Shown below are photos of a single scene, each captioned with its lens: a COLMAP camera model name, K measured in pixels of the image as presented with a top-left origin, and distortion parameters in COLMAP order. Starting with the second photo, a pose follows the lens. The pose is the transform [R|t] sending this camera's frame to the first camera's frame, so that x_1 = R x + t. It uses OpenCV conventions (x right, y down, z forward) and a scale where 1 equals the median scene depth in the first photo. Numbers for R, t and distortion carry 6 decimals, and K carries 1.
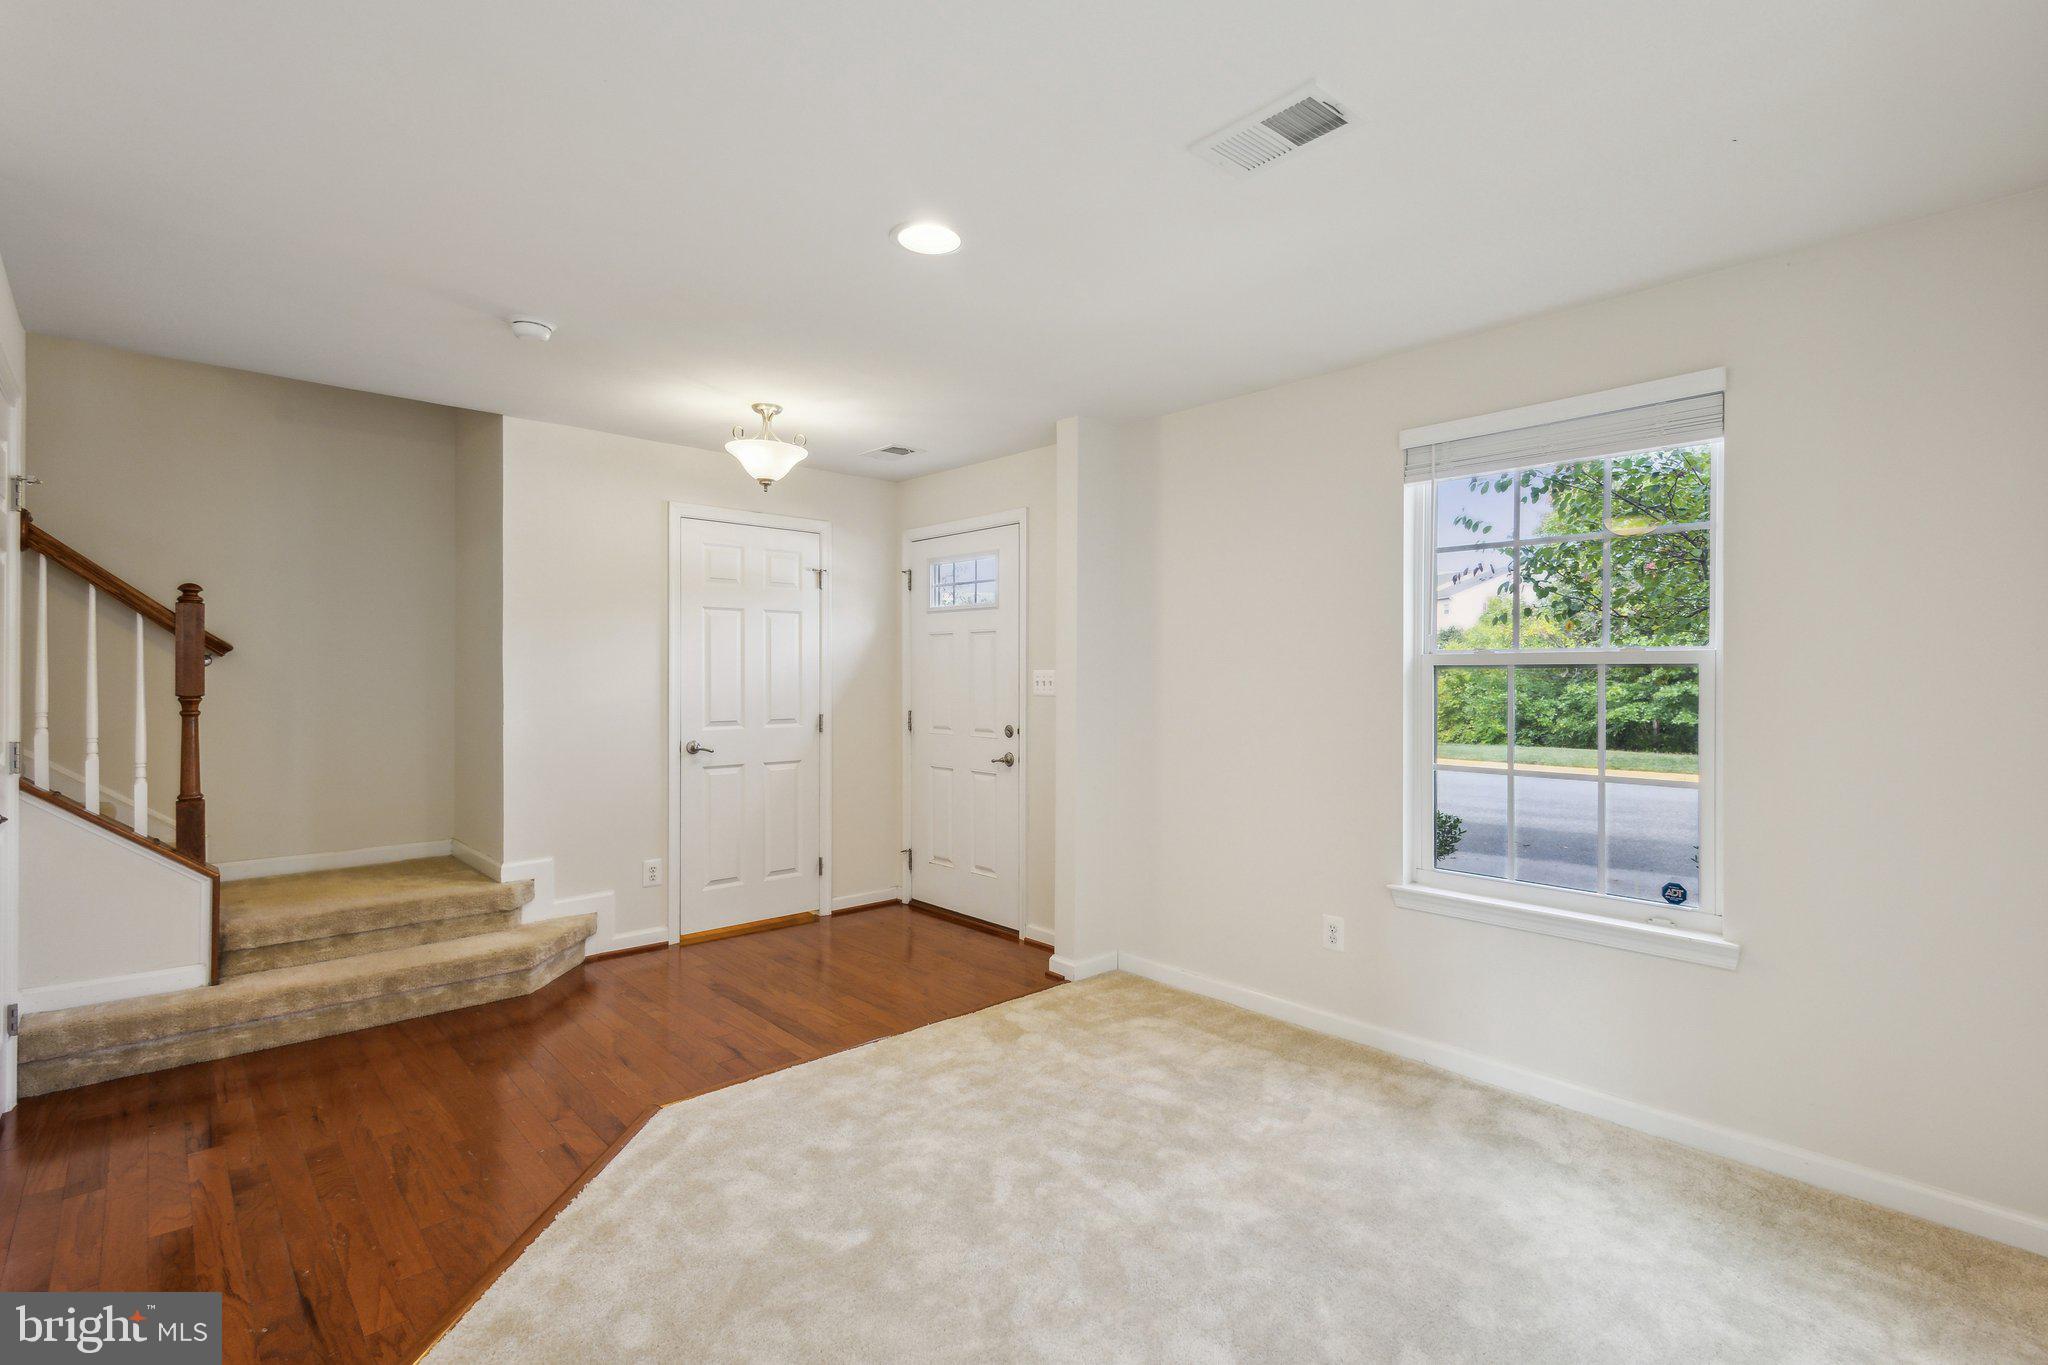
lens RADIAL K [[950.3, 0, 1024.0], [0, 950.3, 682.5], [0, 0, 1]] dist [0.004086, 0.000308]
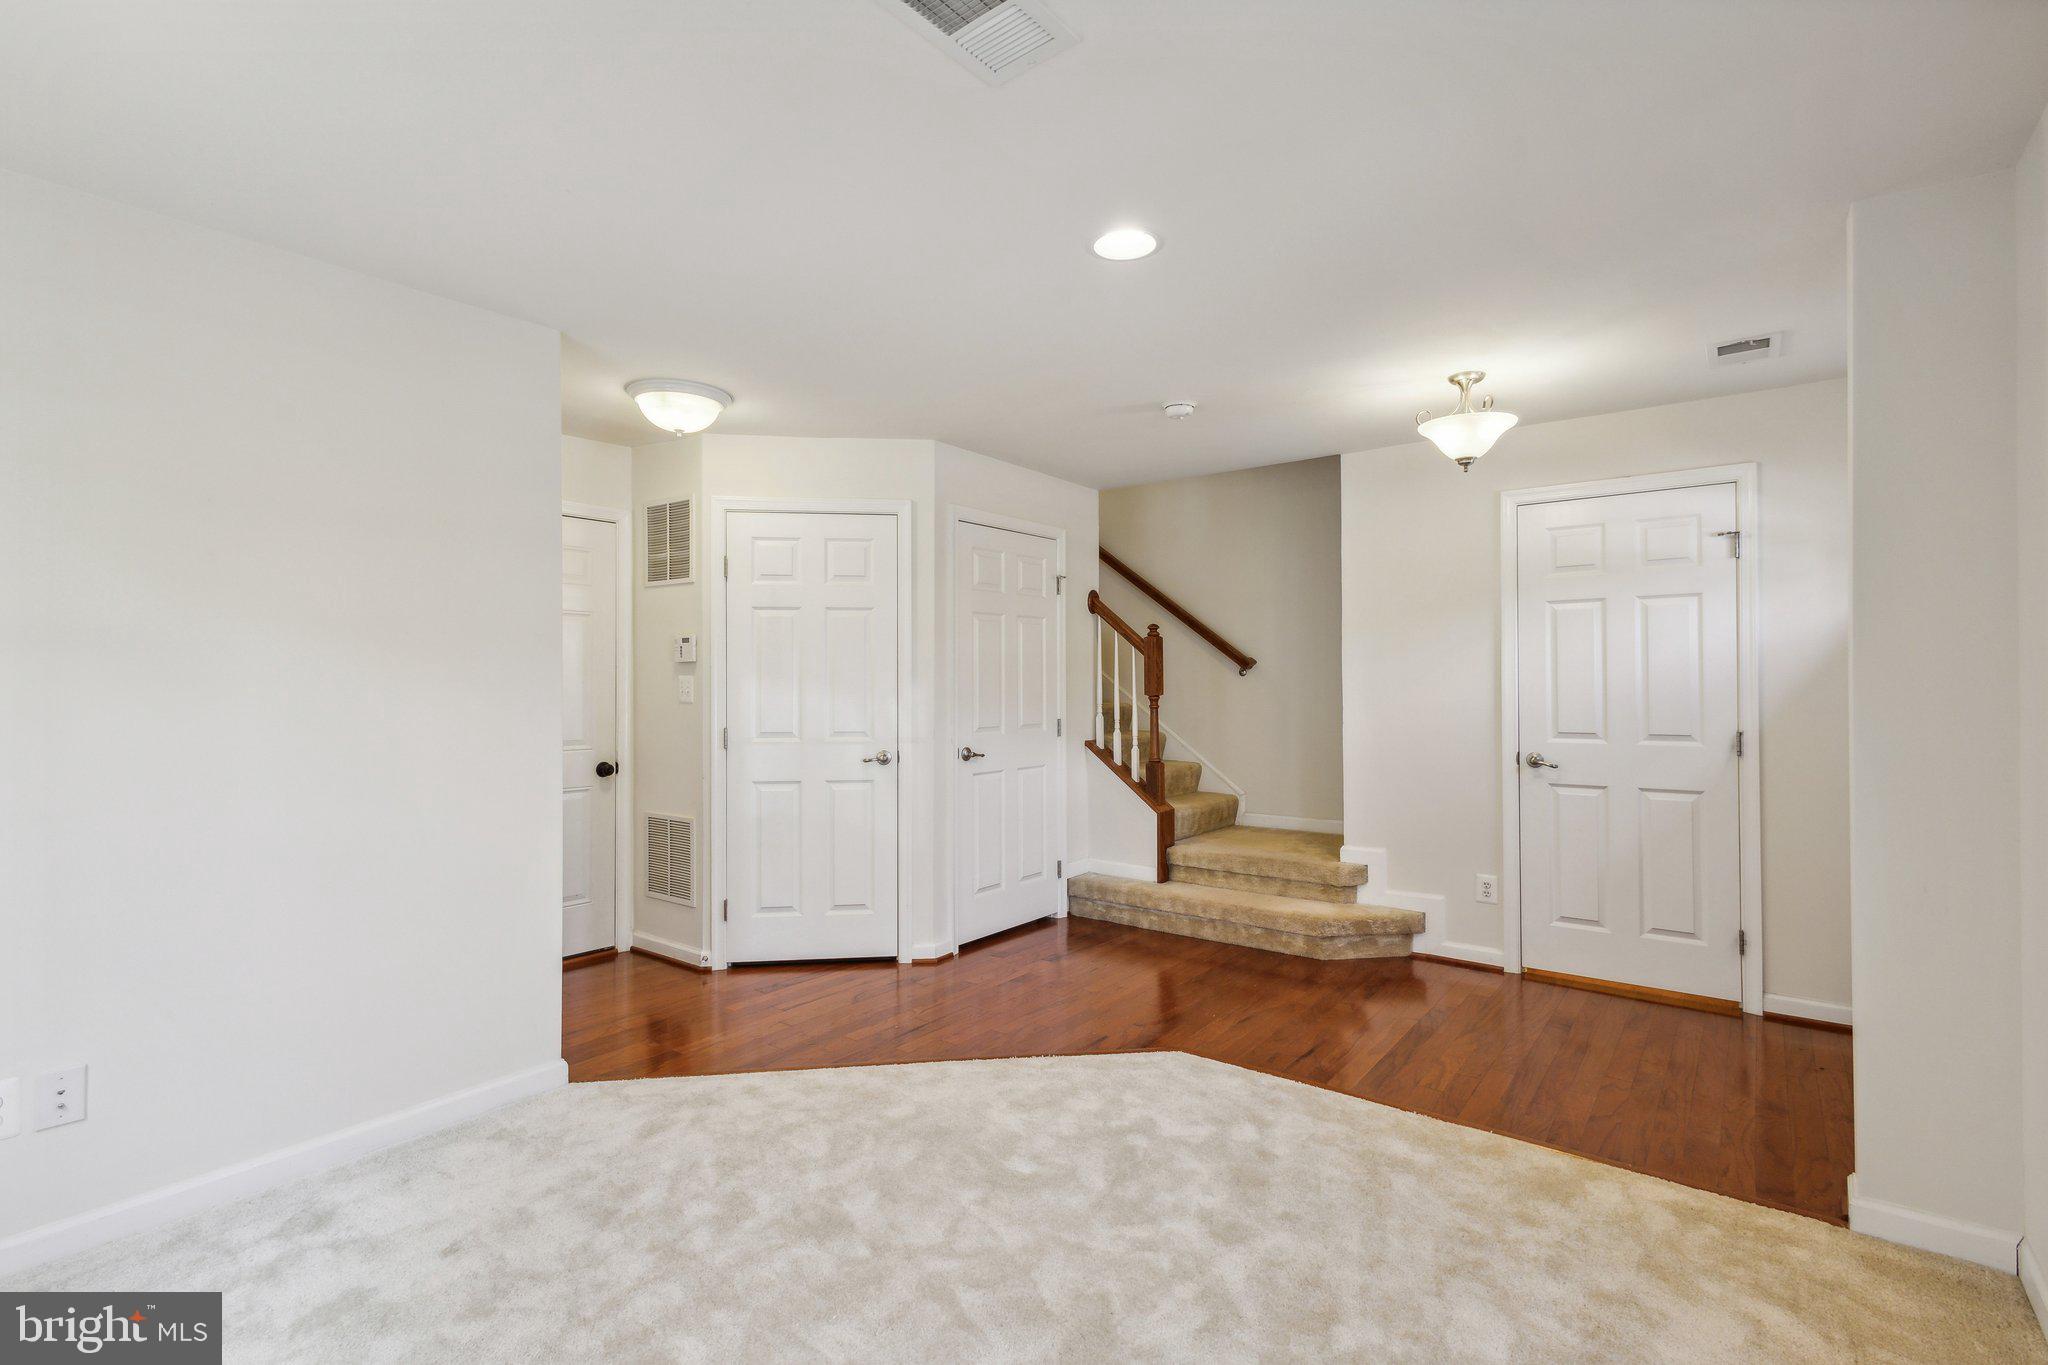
lens RADIAL K [[950.3, 0, 1024.0], [0, 950.3, 682.5], [0, 0, 1]] dist [0.004086, 0.000308]
pose [[0.162930, -0.005439, -0.986623, 0.525480], [-0.002086, 0.999981, -0.005857, 0.002121], [0.986635, 0.003013, 0.162915, 0.440829]]
